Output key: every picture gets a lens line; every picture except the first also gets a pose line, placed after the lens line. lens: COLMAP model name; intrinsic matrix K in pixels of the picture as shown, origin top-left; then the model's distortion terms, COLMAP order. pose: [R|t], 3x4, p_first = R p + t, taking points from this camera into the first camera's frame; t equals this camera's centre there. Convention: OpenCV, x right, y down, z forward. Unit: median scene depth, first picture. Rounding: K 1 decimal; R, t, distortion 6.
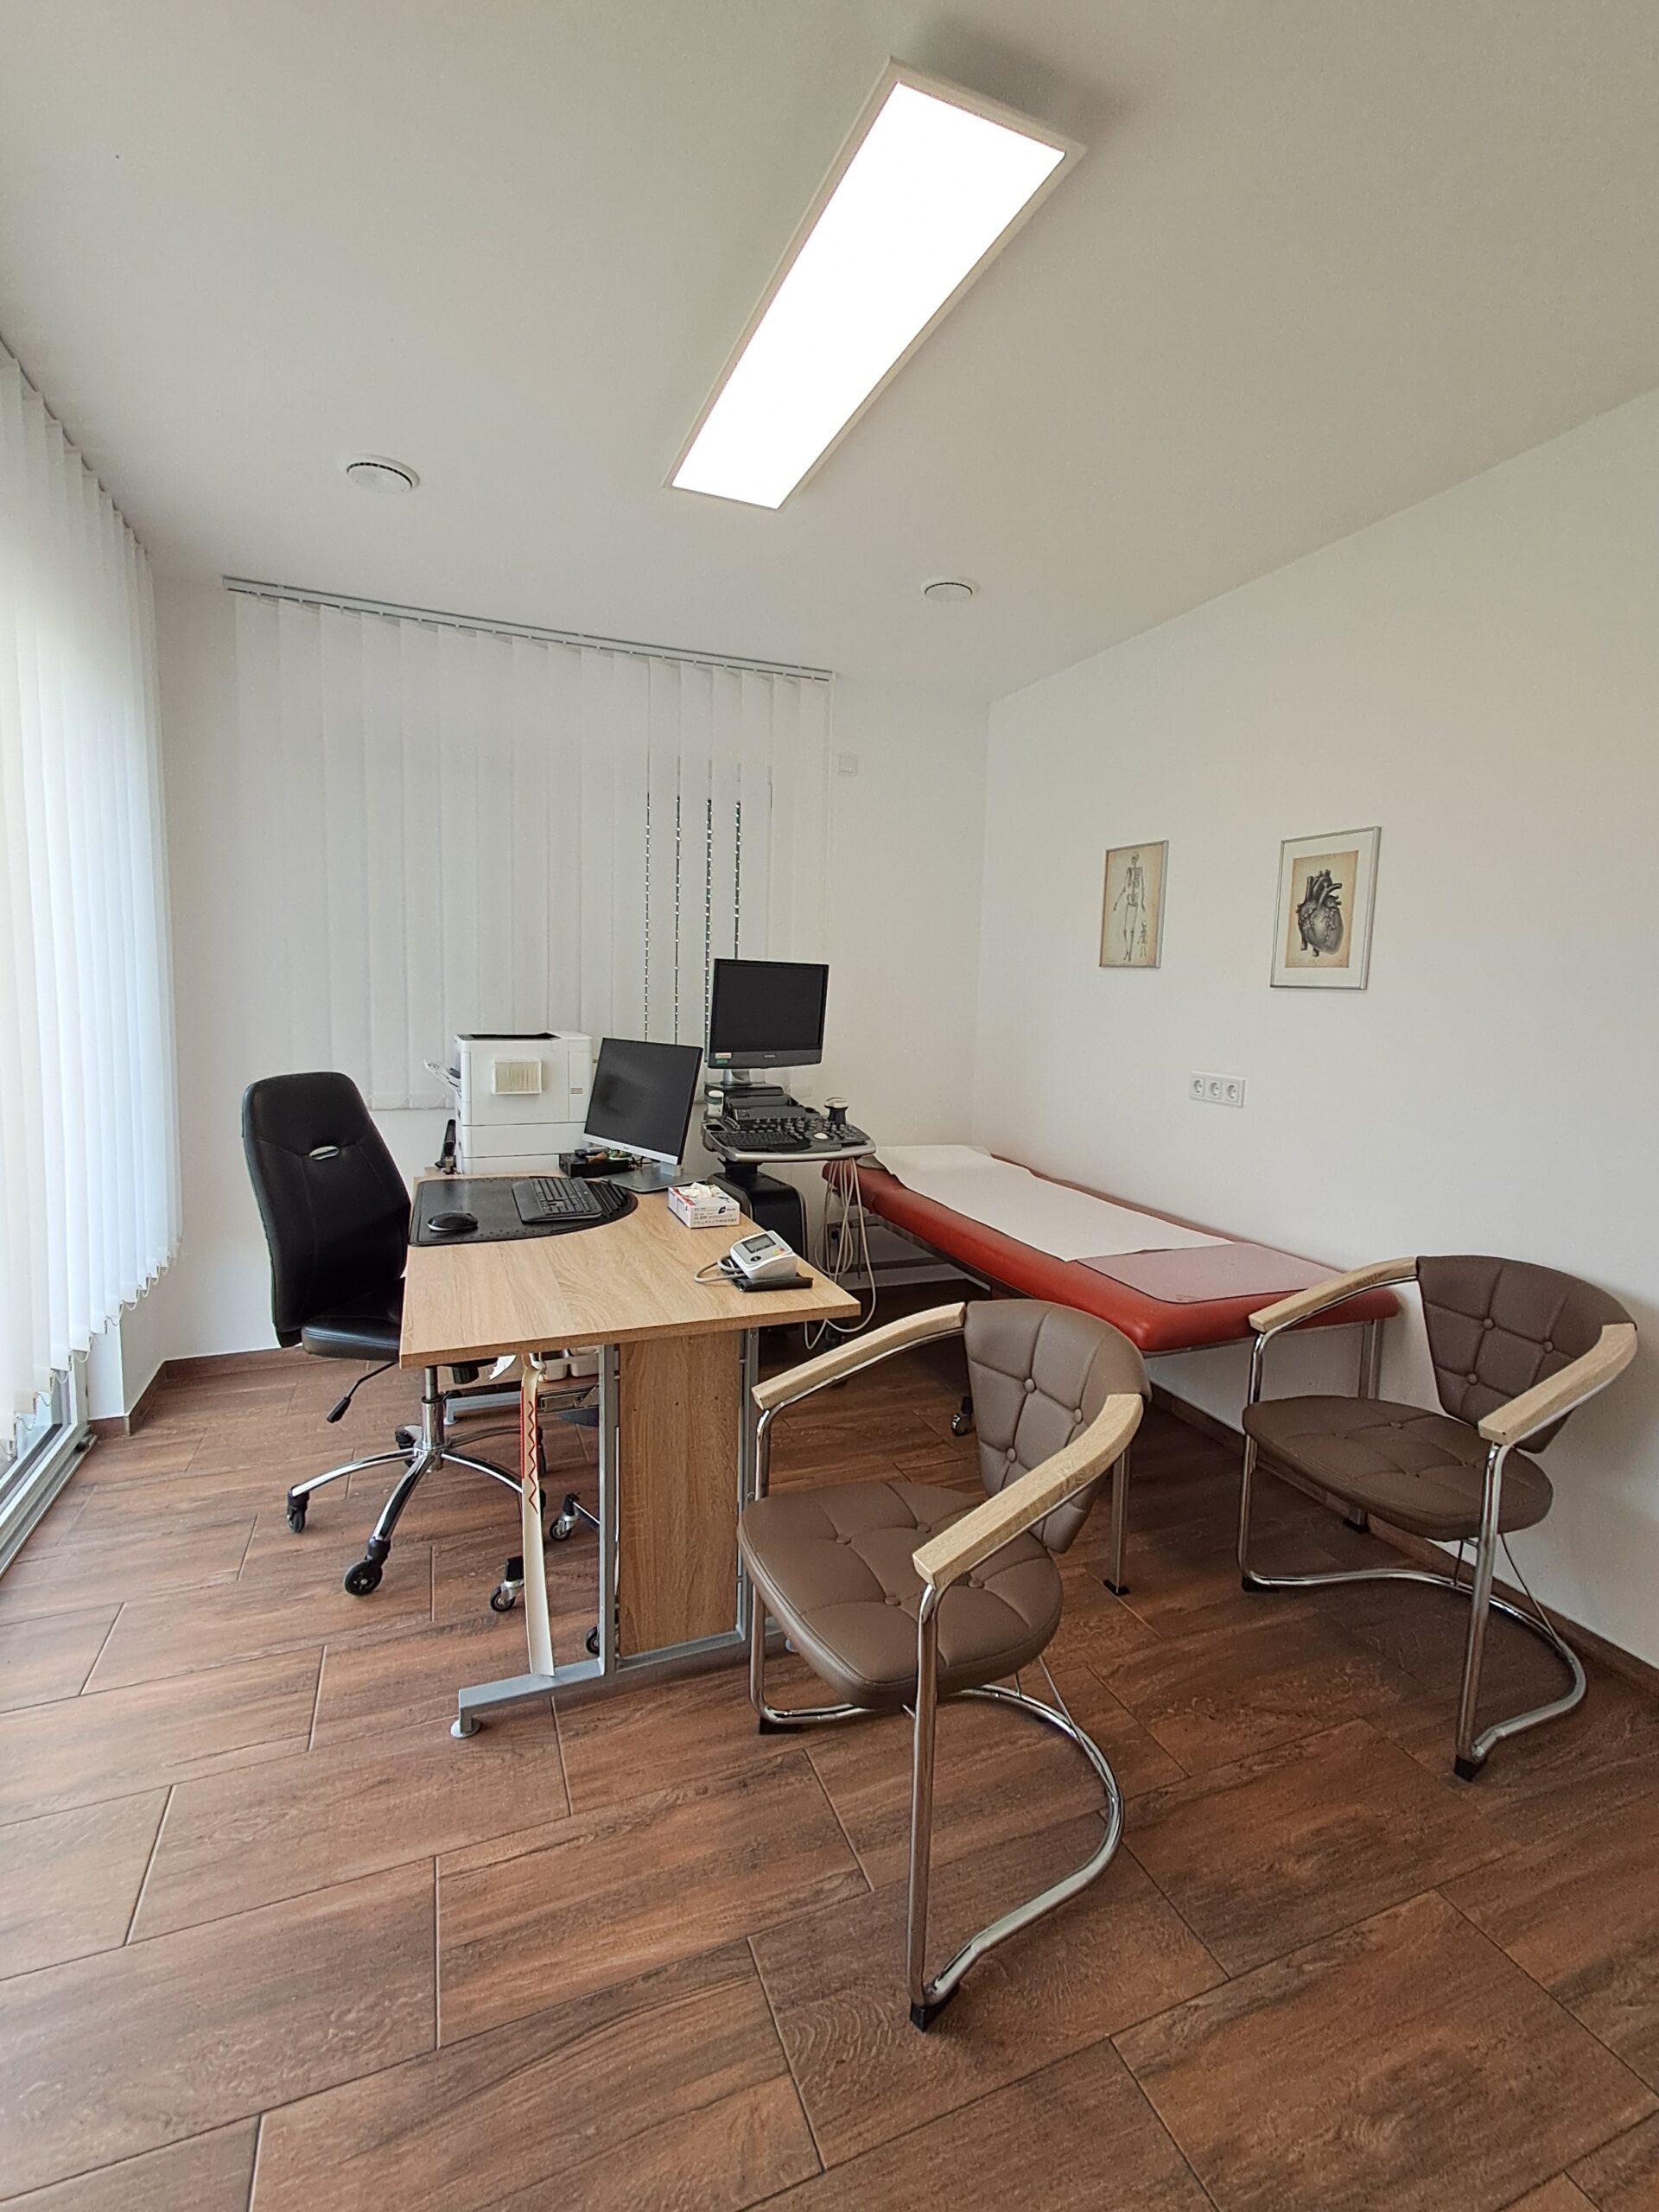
lens RADIAL K [[1003.5, 0, 845.3], [0, 1003.5, 1091.5], [0, 0, 1]] dist [-0.001832, -0.000474]
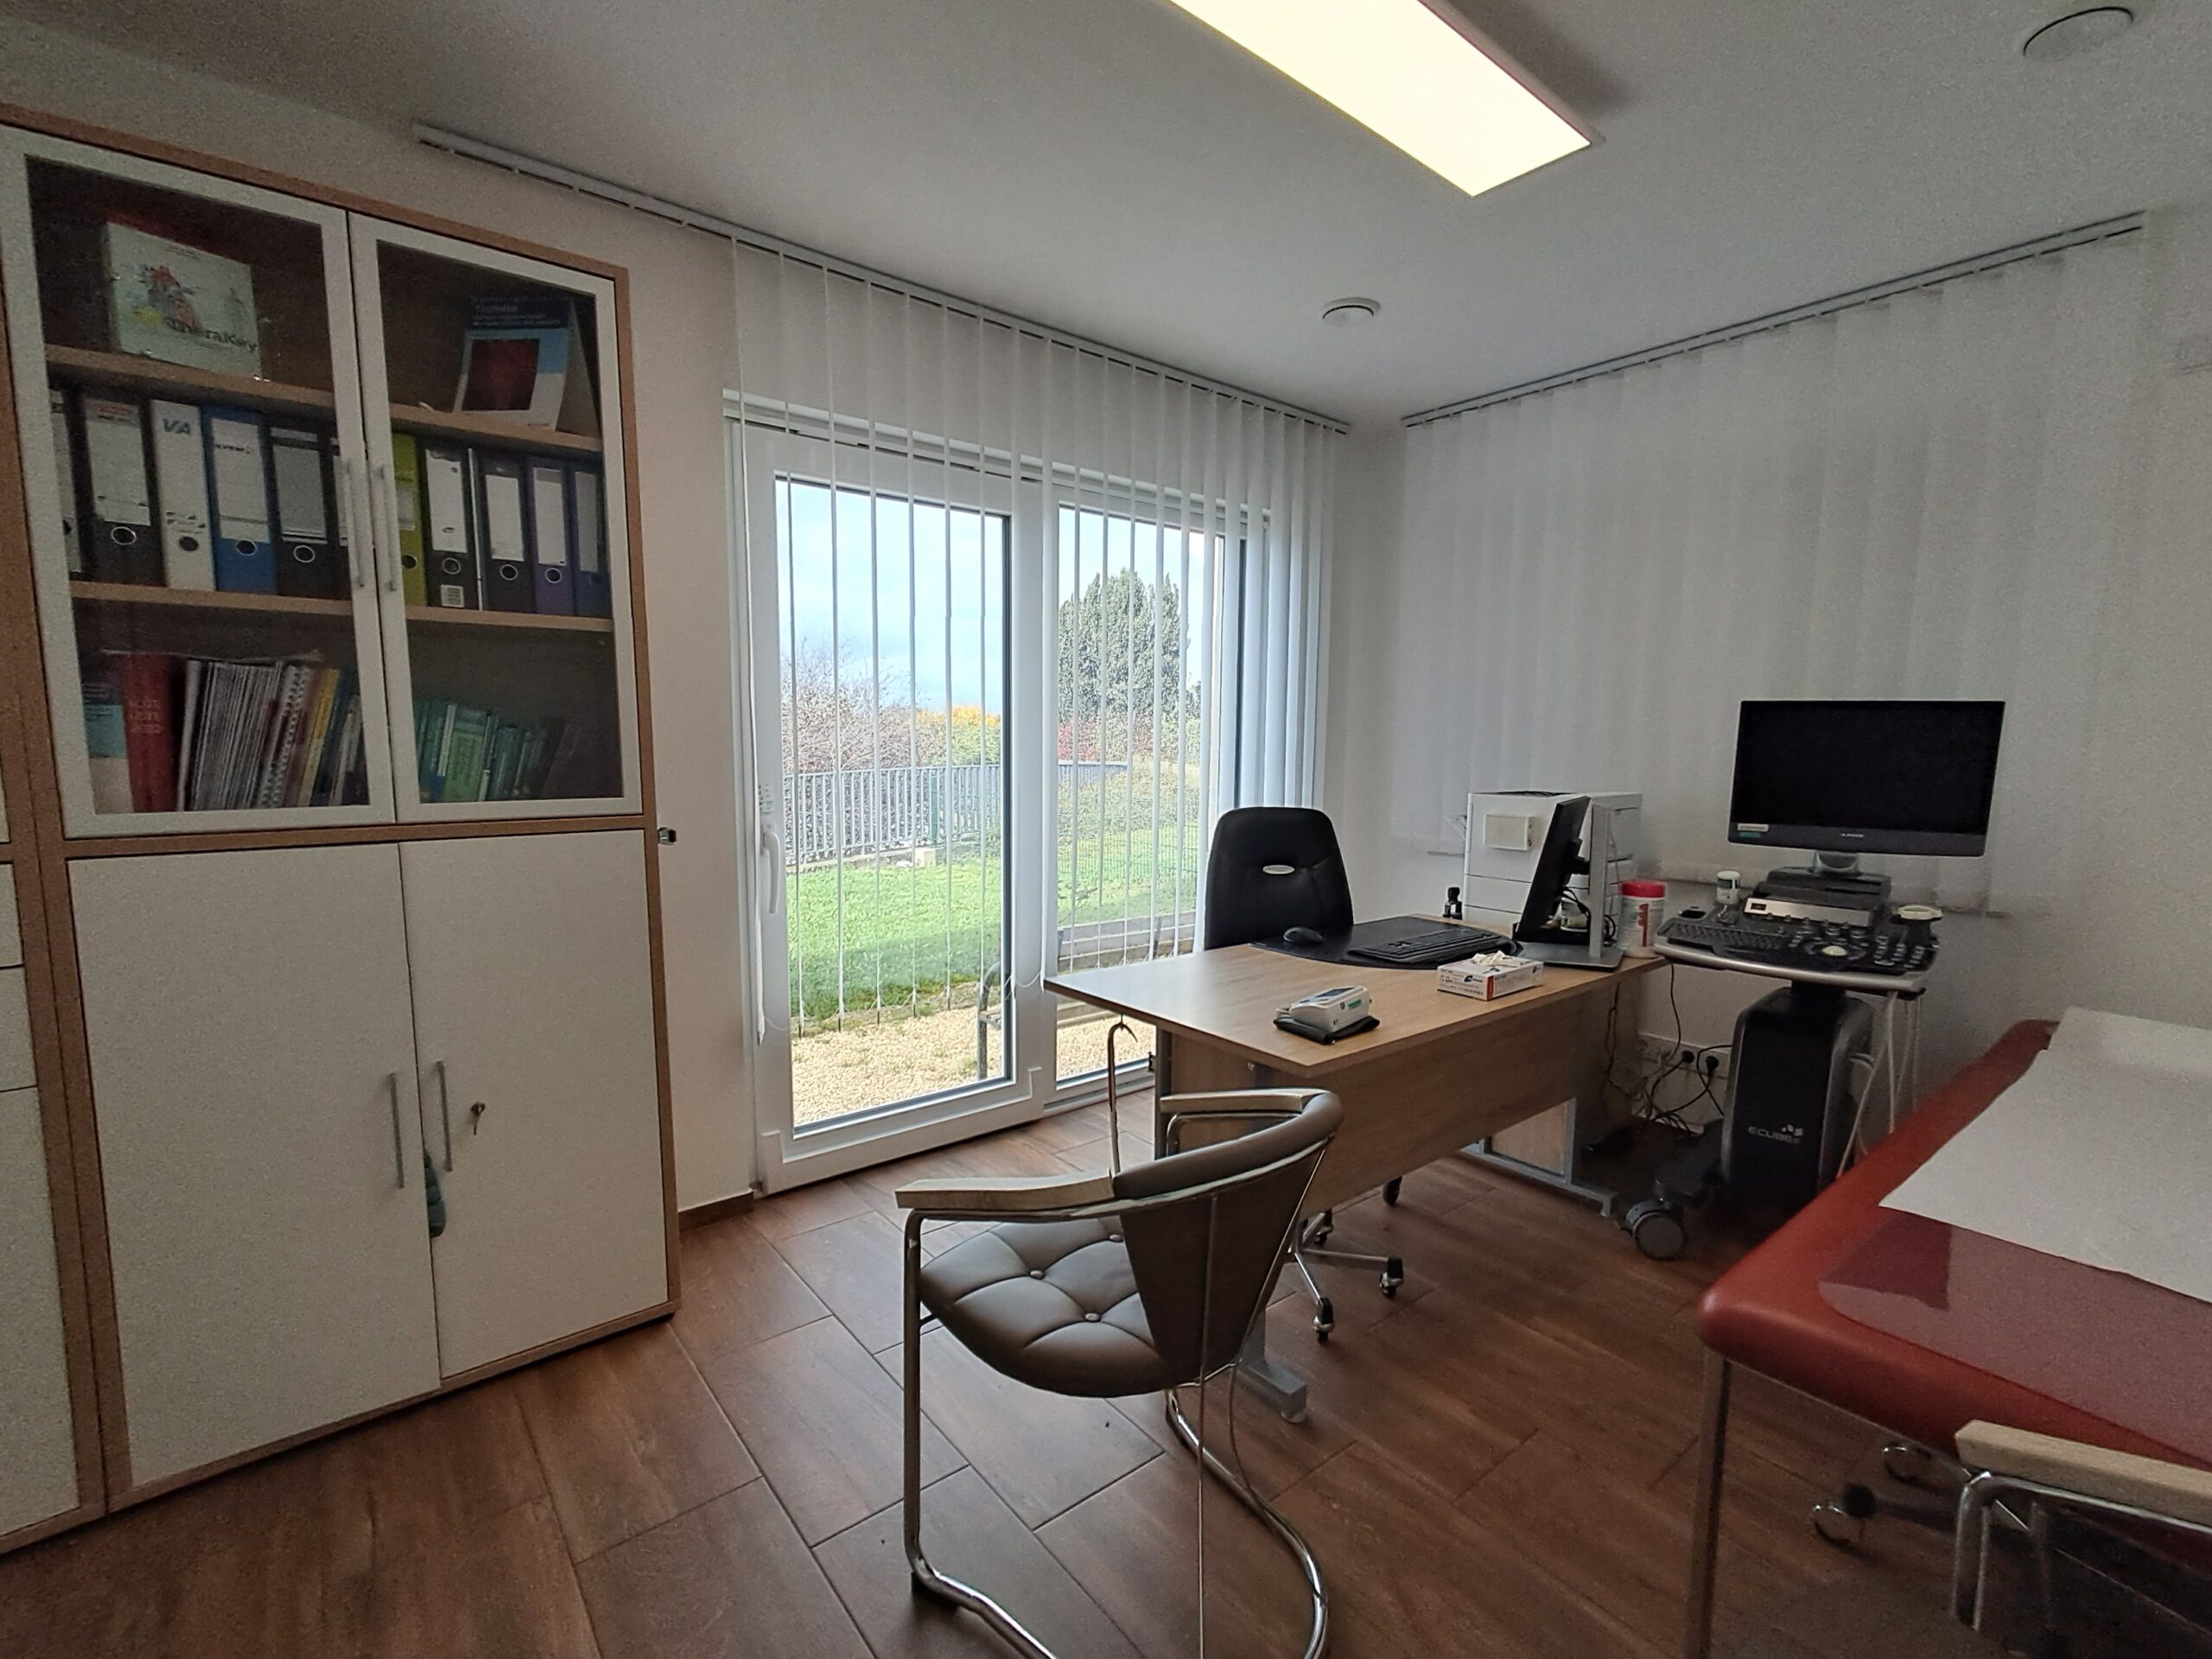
lens RADIAL K [[1003.5, 0, 1122.9], [0, 1003.5, 847.2], [0, 0, 1]] dist [-0.001832, -0.000474]
pose [[0.286079, 0.078943, -0.954948, 0.474092], [-0.107271, 0.992974, 0.049950, -0.007484], [0.952182, 0.088149, 0.292538, 0.323375]]
